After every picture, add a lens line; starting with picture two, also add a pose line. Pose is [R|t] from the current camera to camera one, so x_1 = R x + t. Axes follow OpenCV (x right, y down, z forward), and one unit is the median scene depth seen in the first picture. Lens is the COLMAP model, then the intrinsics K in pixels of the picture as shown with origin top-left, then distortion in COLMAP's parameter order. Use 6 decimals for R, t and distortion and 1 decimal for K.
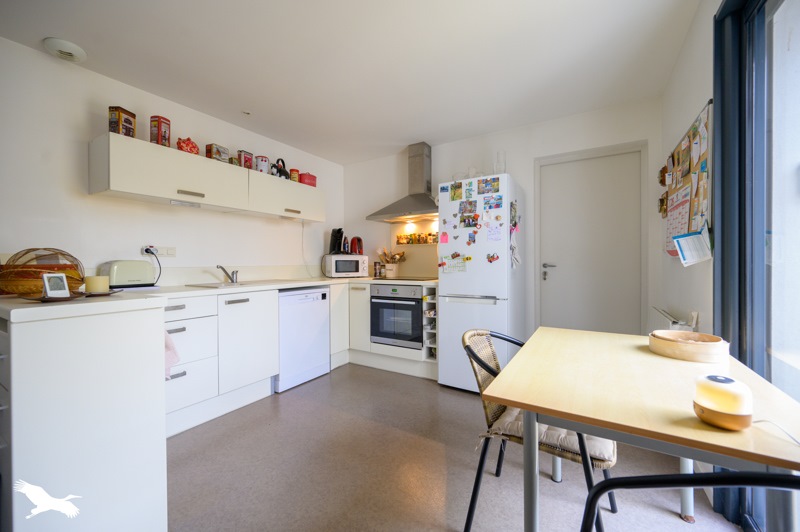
lens RADIAL K [[319.2, 0, 396.9], [0, 319.2, 267.7], [0, 0, 1]] dist [0.001034, 0.000007]
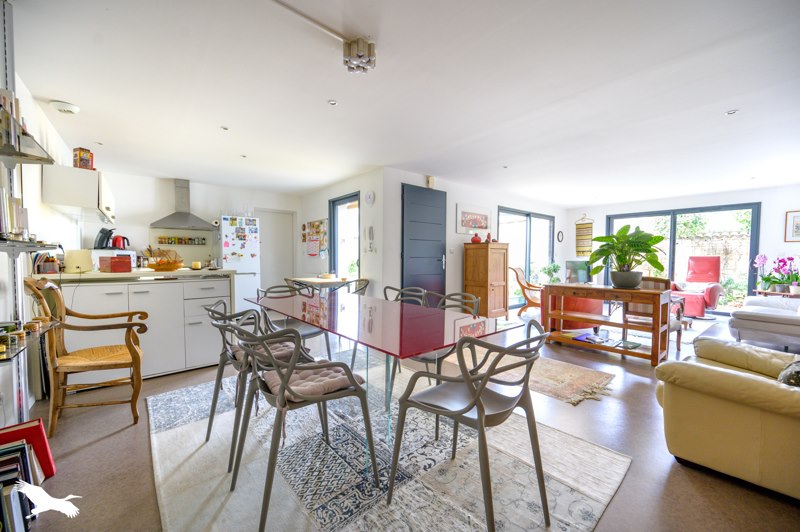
lens RADIAL K [[319.2, 0, 396.9], [0, 319.2, 267.7], [0, 0, 1]] dist [0.001034, 0.000007]
pose [[0.317636, -0.028118, 0.947796, -1.437927], [0.005414, 0.999598, 0.027840, -0.000783], [-0.948197, -0.003712, 0.317661, -0.628188]]
